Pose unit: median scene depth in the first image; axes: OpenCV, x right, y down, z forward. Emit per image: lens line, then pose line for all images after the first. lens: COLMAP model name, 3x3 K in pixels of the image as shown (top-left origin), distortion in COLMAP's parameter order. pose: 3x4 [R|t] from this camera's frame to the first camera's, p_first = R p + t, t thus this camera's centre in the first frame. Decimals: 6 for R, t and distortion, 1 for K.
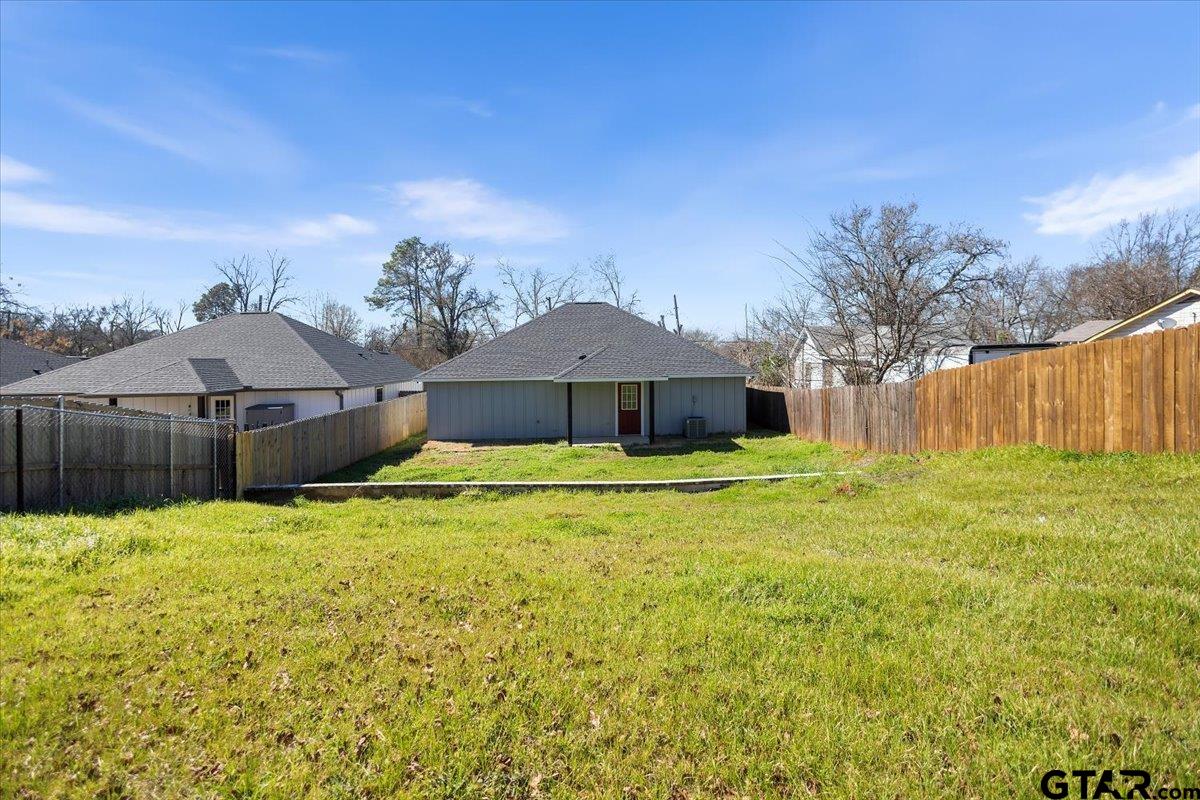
lens RADIAL K [[572.6, 0, 600.0], [0, 572.6, 362.7], [0, 0, 1]] dist [0.000413, -0.000097]
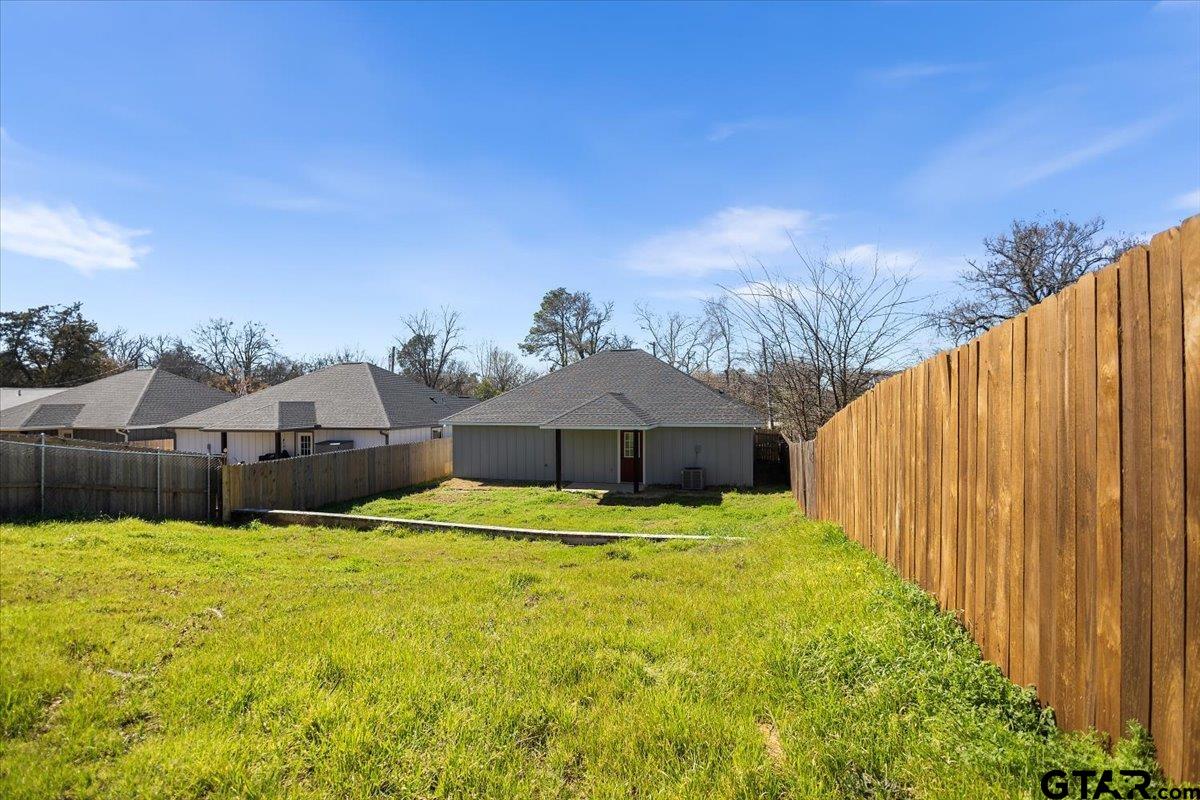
lens RADIAL K [[559.5, 0, 598.1], [0, 559.5, 403.8], [0, 0, 1]] dist [0.002578, -0.000241]
pose [[0.955526, 0.013040, -0.294617, 0.286222], [-0.013134, 0.999912, 0.001660, -0.013033], [0.294613, 0.002283, 0.955614, 0.045766]]
